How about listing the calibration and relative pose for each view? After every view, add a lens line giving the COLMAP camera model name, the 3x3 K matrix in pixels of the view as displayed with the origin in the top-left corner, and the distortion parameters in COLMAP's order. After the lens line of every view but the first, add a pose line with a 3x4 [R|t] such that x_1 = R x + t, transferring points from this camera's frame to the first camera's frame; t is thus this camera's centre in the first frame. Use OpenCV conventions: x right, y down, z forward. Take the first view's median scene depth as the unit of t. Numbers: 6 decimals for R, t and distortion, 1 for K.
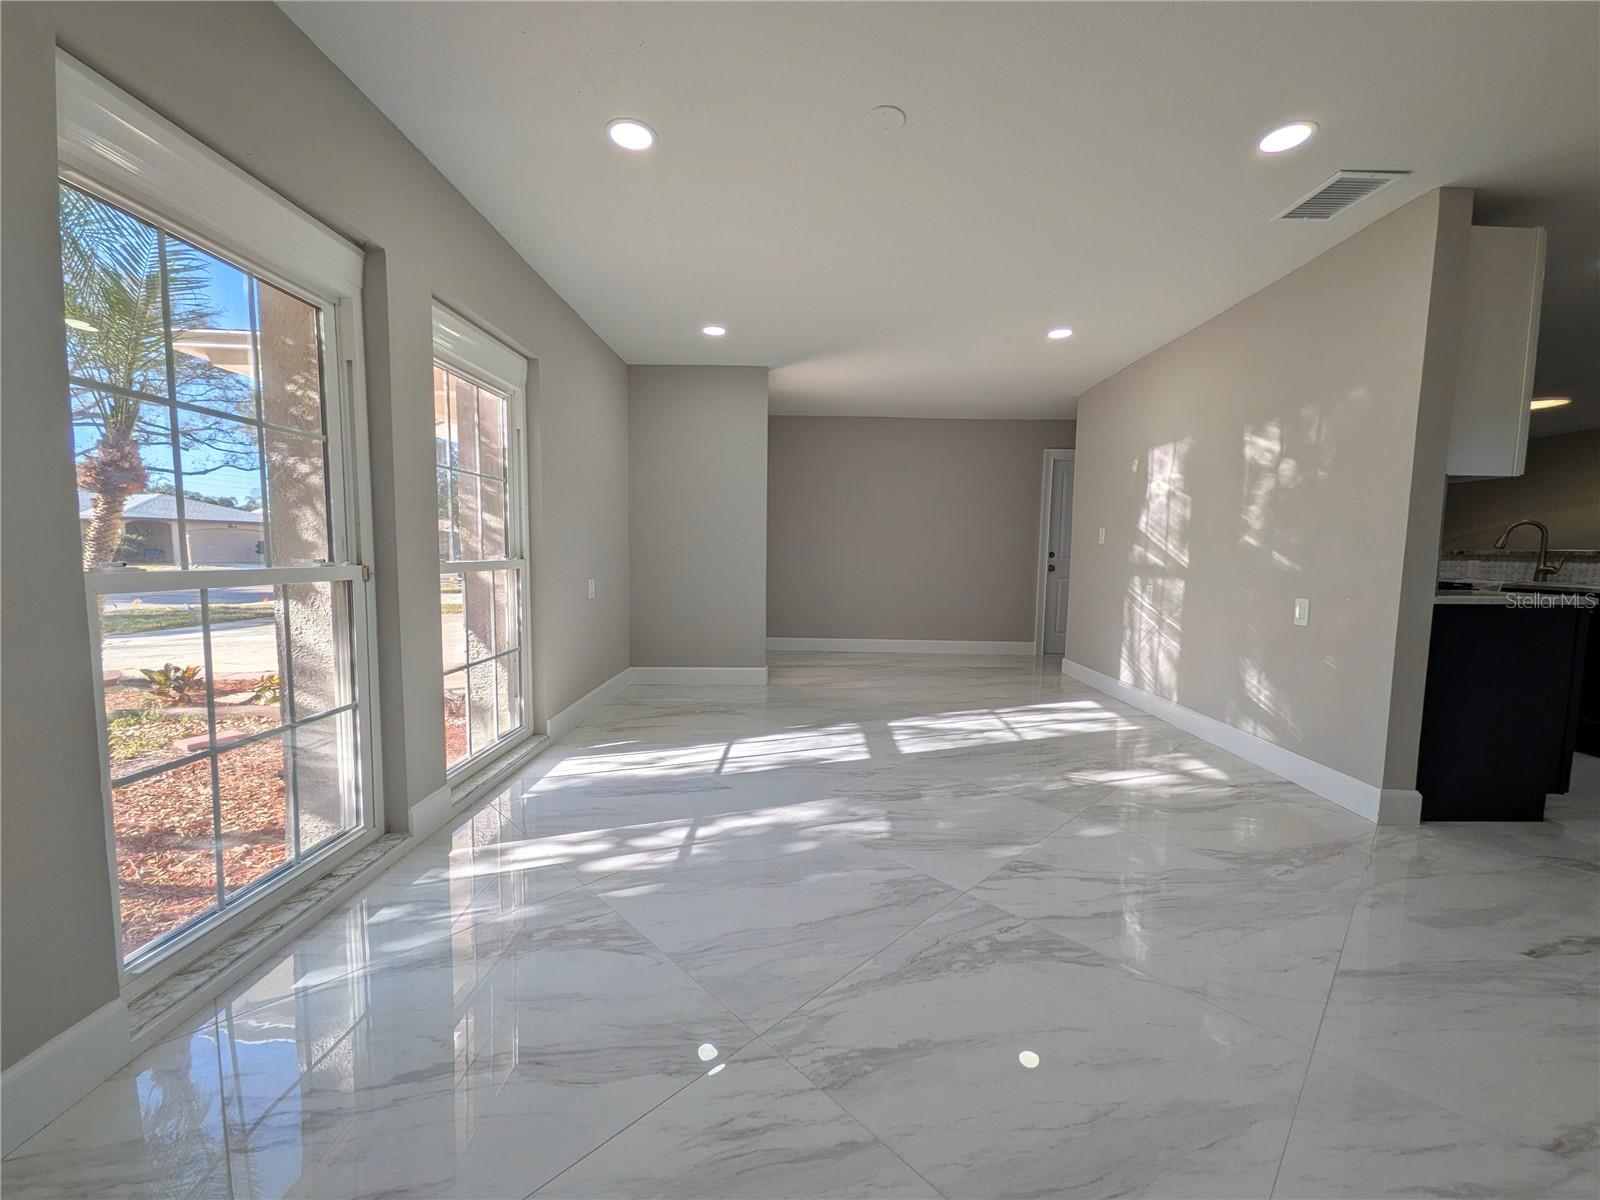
lens RADIAL K [[630.1, 0, 797.4], [0, 630.1, 603.6], [0, 0, 1]] dist [0.006033, -0.000322]
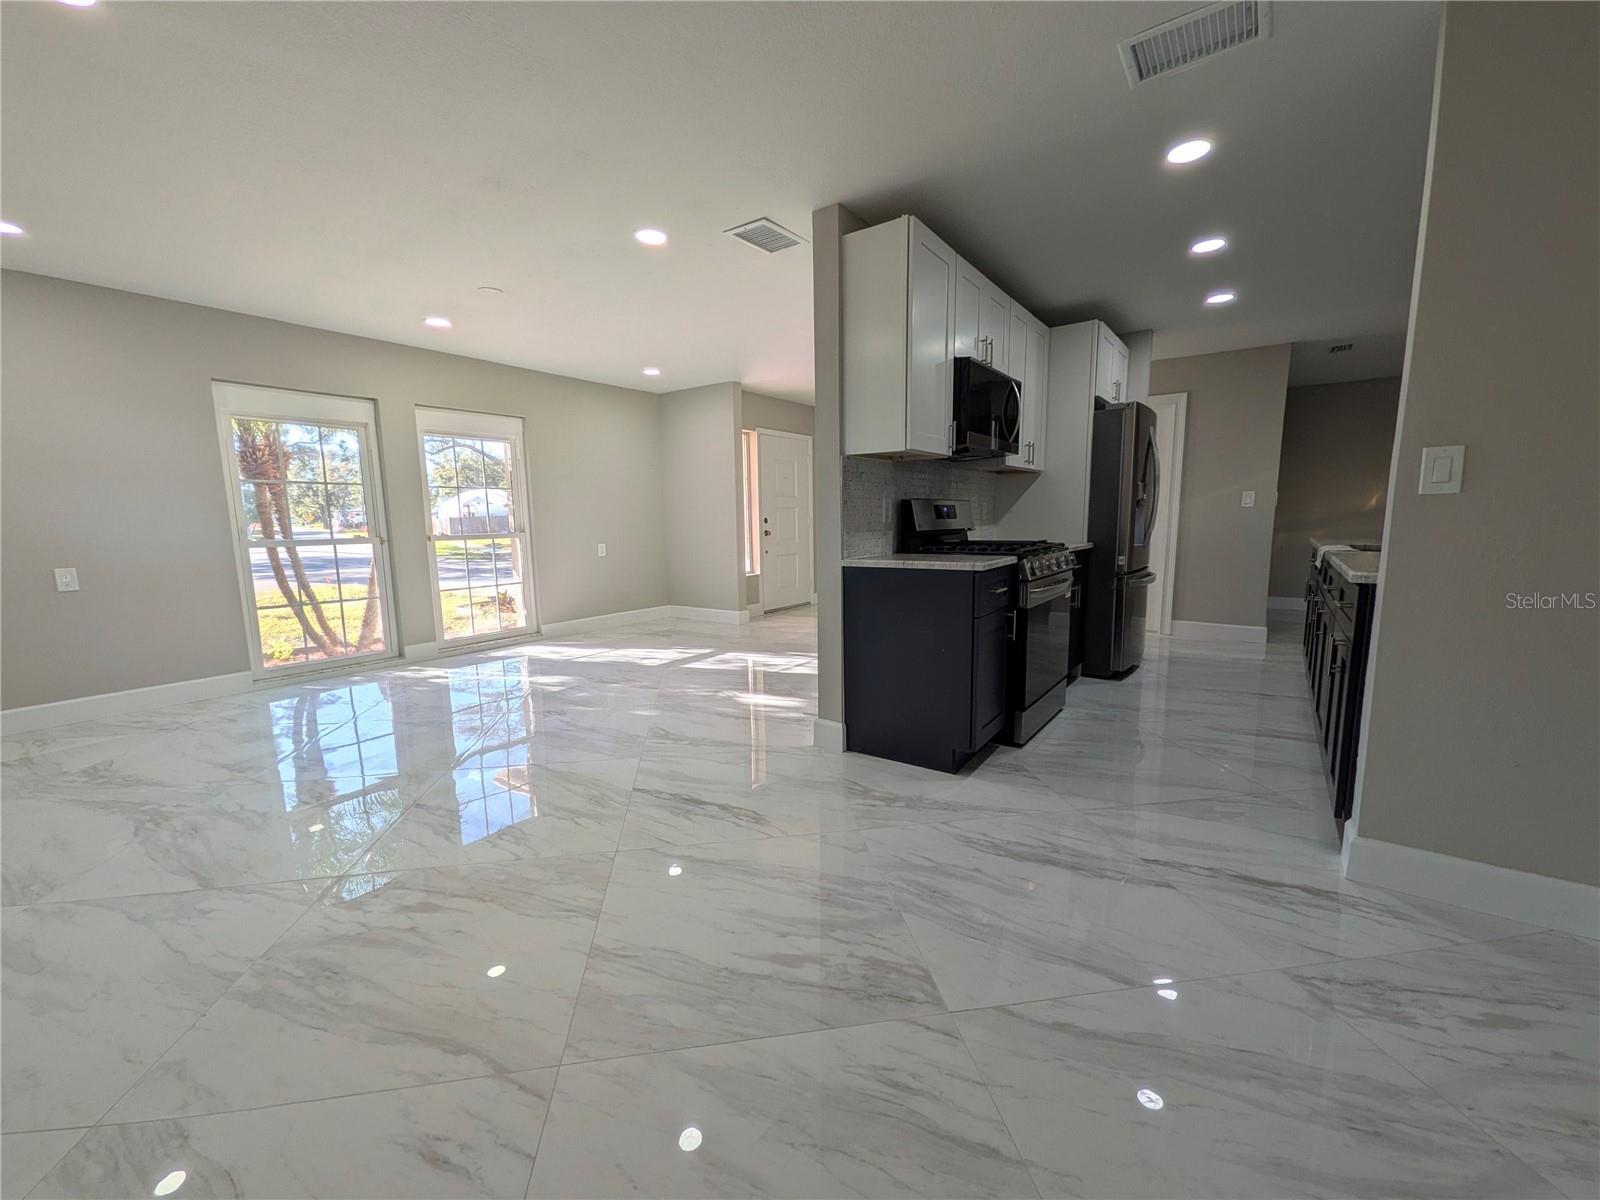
lens RADIAL K [[635.5, 0, 802.6], [0, 635.5, 601.3], [0, 0, 1]] dist [0.007091, -0.000070]
pose [[0.815810, 0.054045, -0.575790, 1.420882], [-0.023964, 0.997928, 0.059715, -0.002750], [0.577824, -0.034918, 0.815414, -0.007281]]
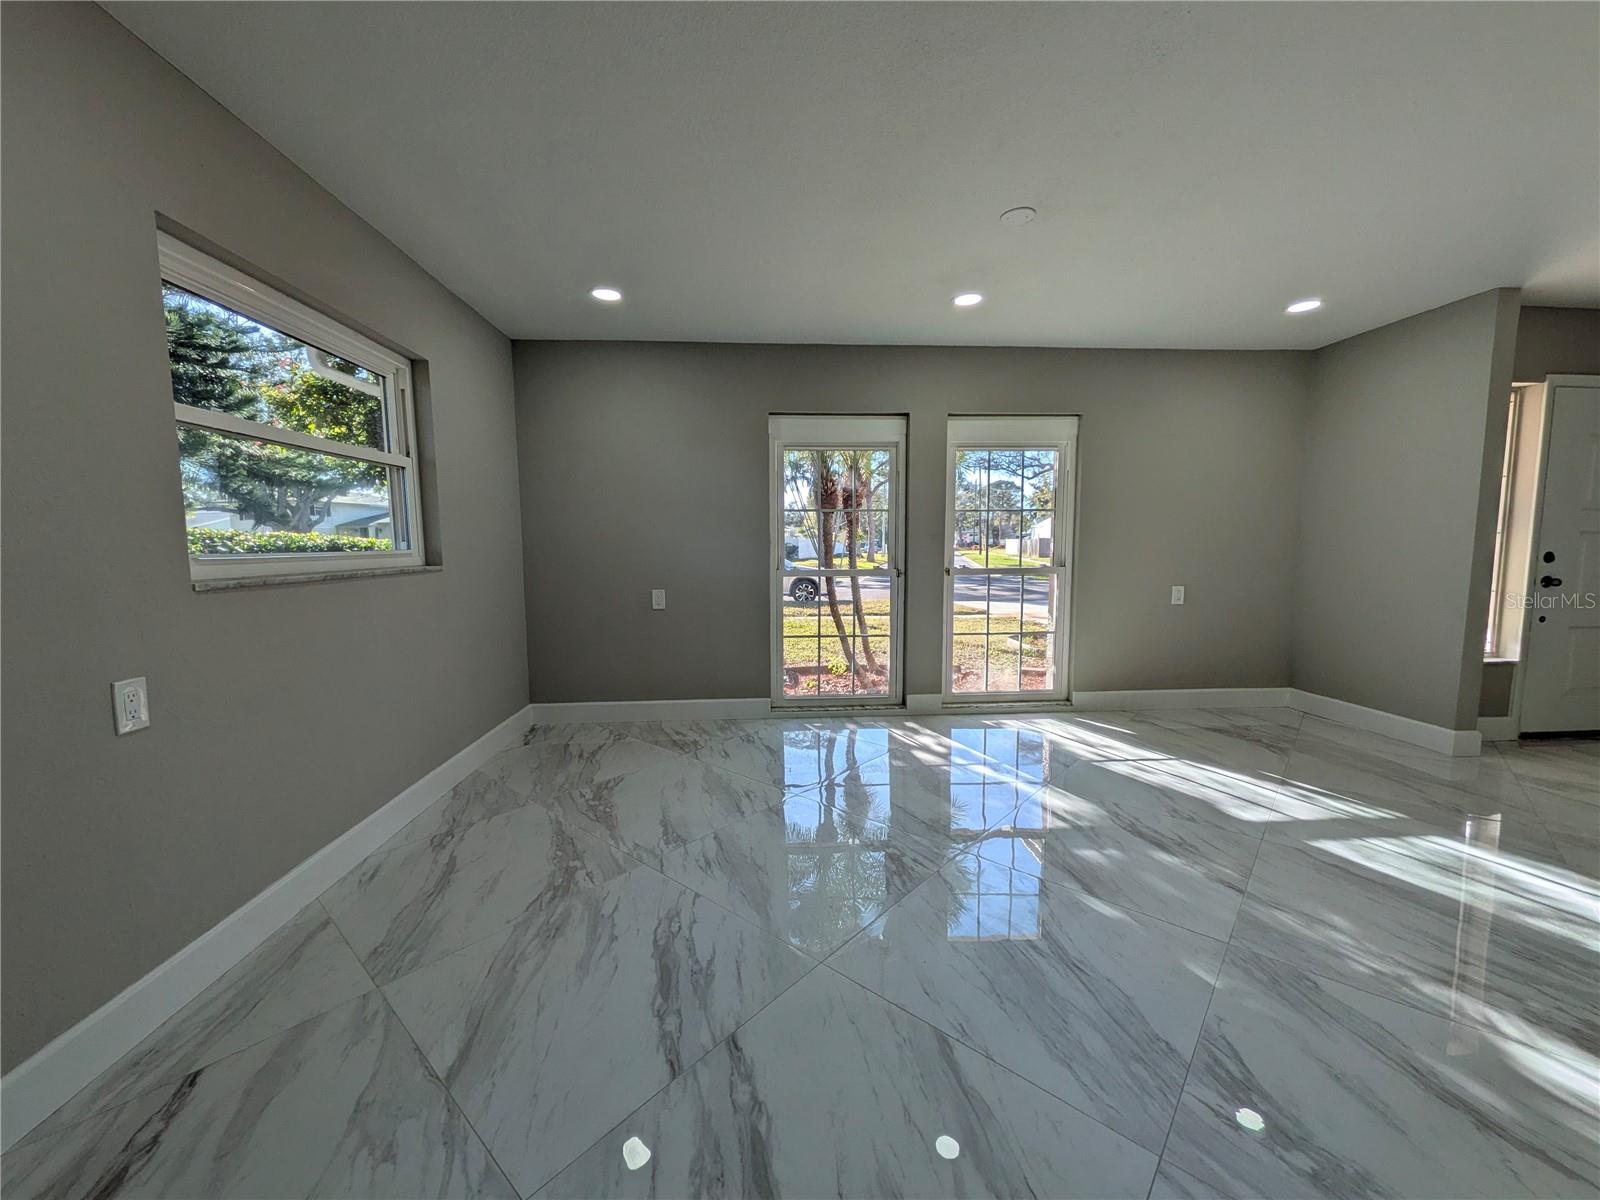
lens RADIAL K [[624.7, 0, 798.0], [0, 624.7, 604.8], [0, 0, 1]] dist [0.009418, 0.000228]
pose [[0.081224, 0.083489, -0.993193, 0.968711], [-0.076131, 0.994094, 0.077338, -0.057785], [0.993784, 0.069331, 0.087101, 0.381551]]
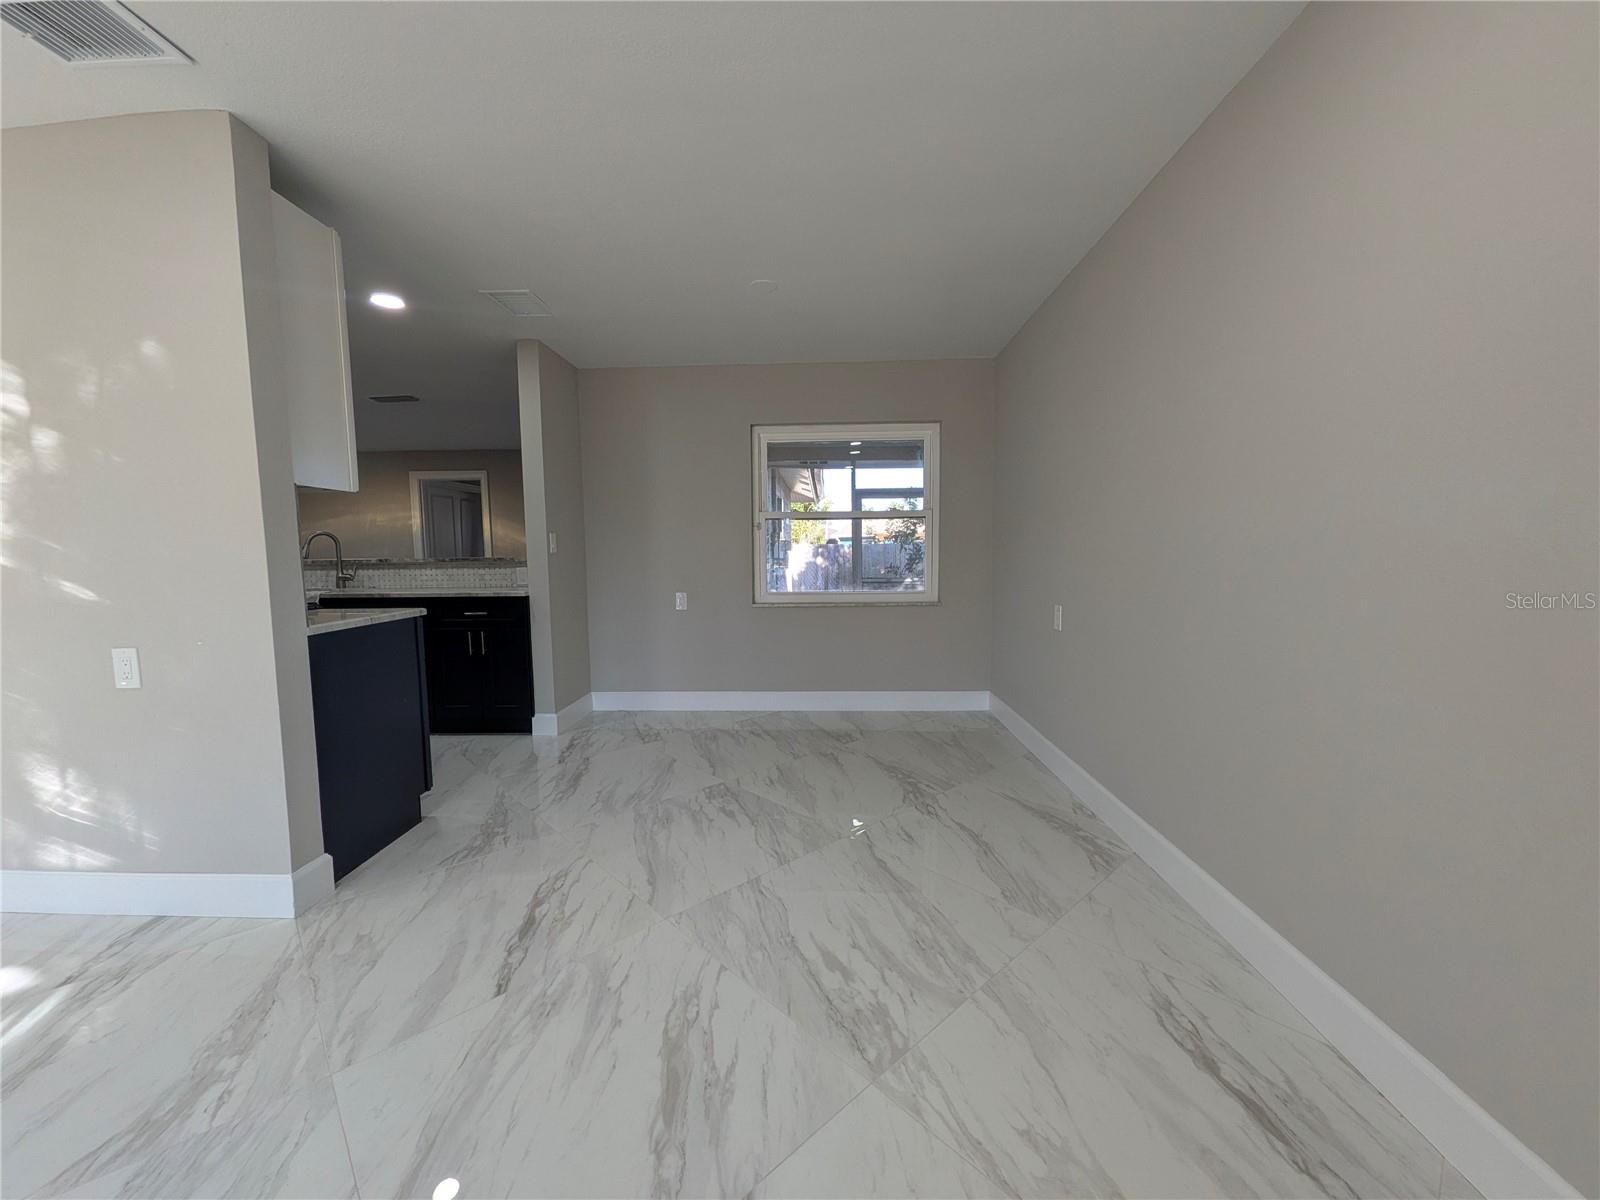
lens RADIAL K [[623.1, 0, 805.7], [0, 623.1, 605.5], [0, 0, 1]] dist [0.001173, -0.000134]
pose [[0.007901, -0.098193, 0.995136, 0.159158], [0.092153, 0.991004, 0.097054, -0.051139], [-0.995714, 0.090938, 0.016879, 0.278196]]
